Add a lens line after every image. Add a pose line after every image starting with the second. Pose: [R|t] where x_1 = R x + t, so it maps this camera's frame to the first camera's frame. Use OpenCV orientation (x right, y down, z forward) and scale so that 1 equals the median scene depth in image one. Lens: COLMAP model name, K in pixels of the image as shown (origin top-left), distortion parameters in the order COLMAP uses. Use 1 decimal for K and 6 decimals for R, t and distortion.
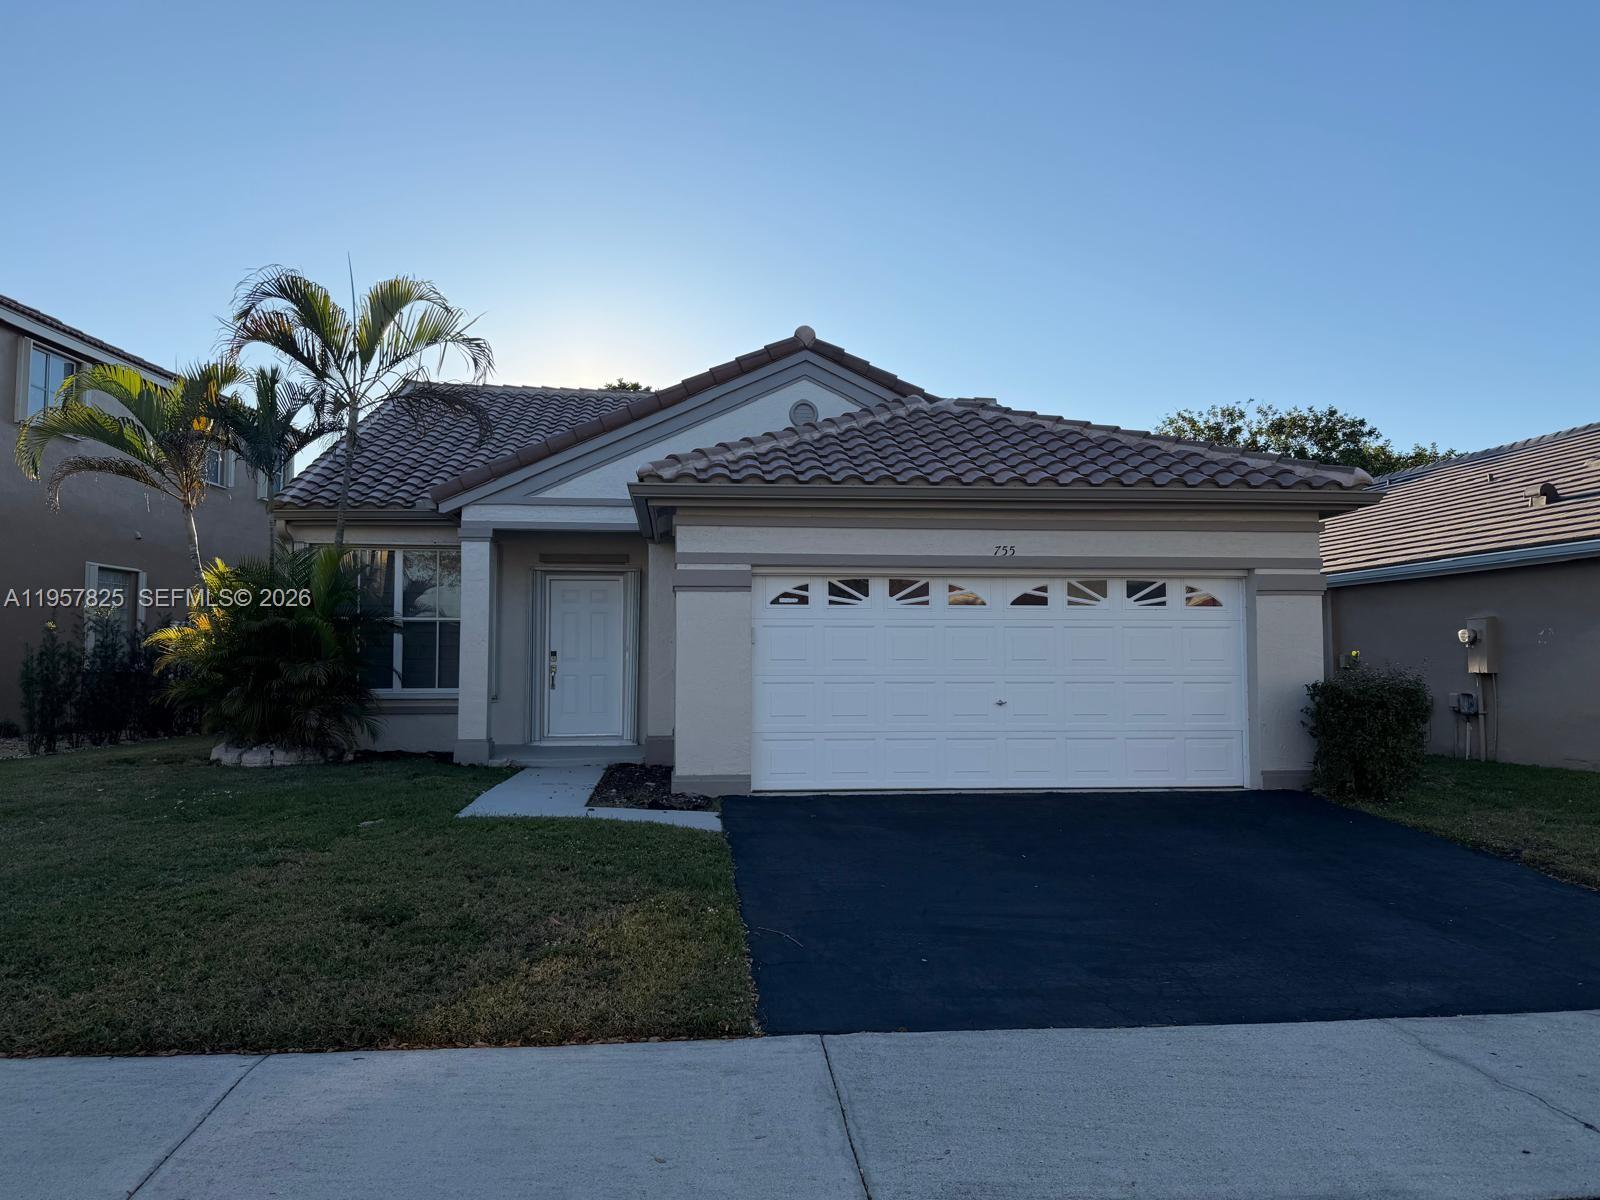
lens RADIAL K [[1293.0, 0, 792.5], [0, 1293.0, 574.6], [0, 0, 1]] dist [0.049318, -0.007665]
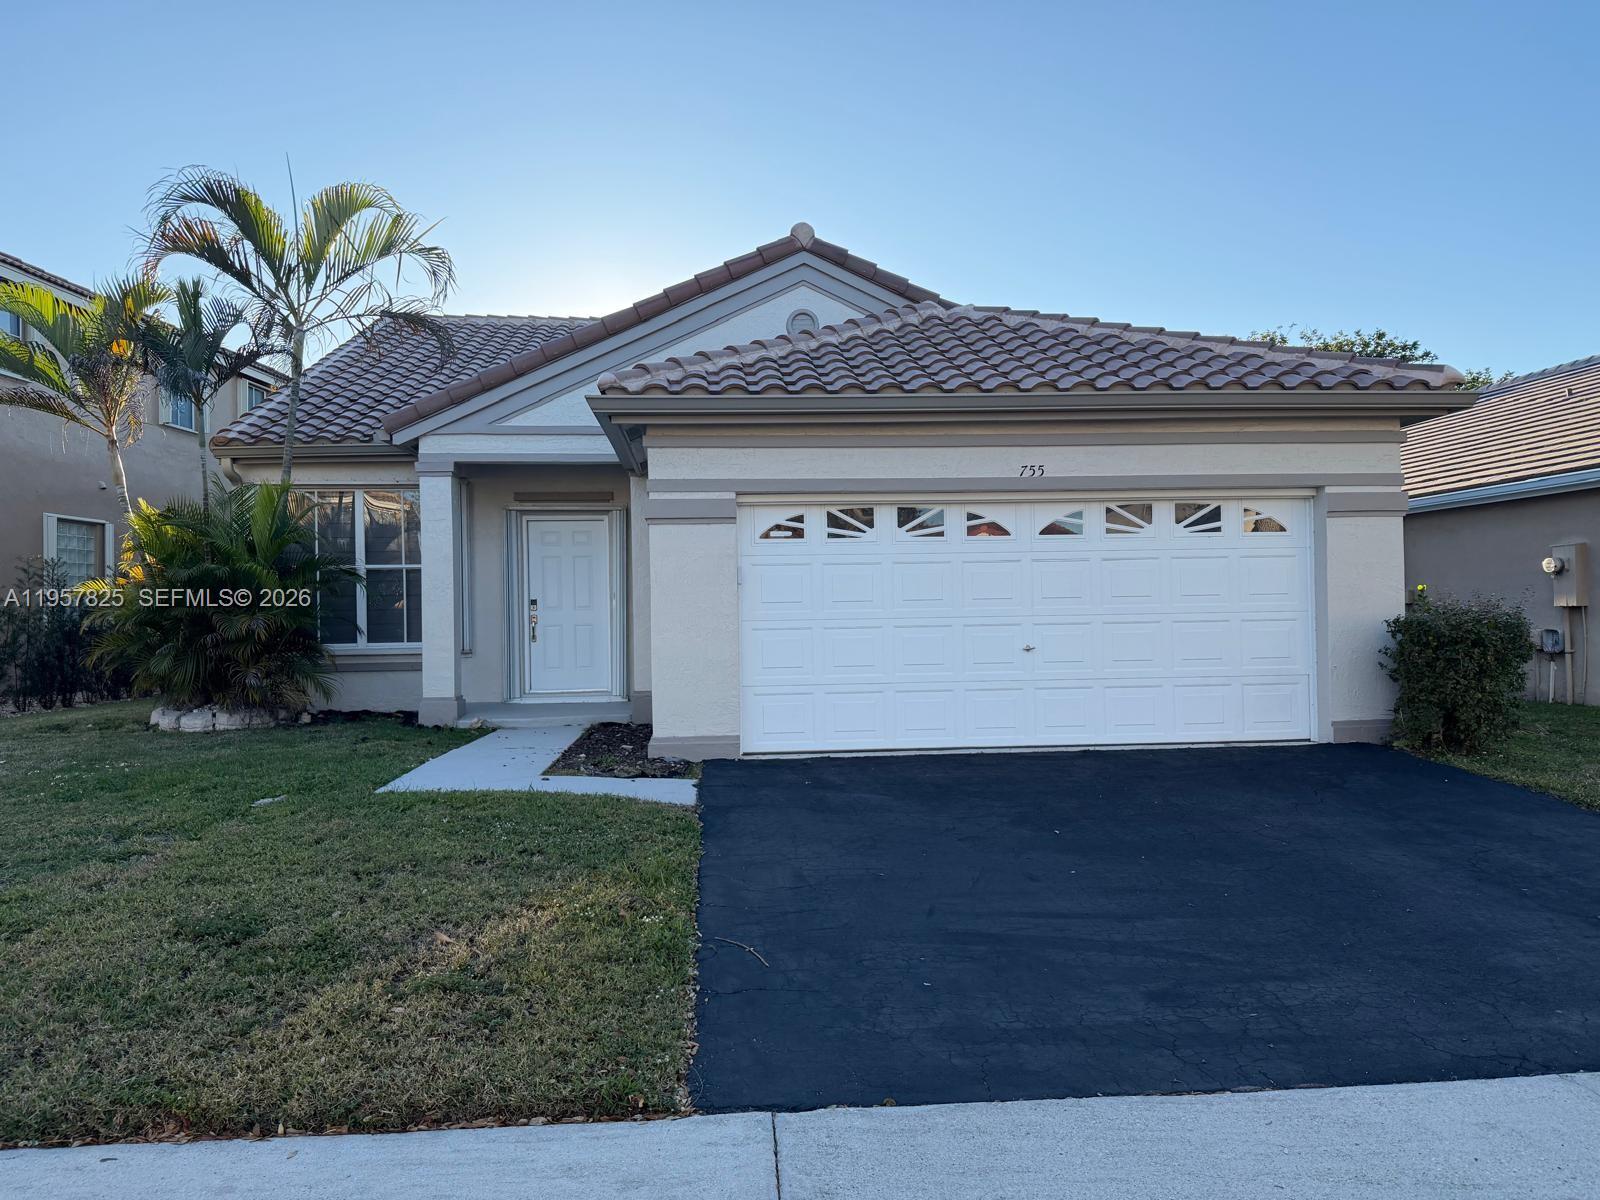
lens RADIAL K [[1268.5, 0, 800.0], [0, 1268.5, 600.0], [0, 0, 1]] dist [0.020359, 0.003869]
pose [[0.999665, -0.015983, -0.020365, 0.025708], [0.017083, 0.998338, 0.055049, 0.017526], [0.019451, -0.055378, 0.998276, 0.151239]]
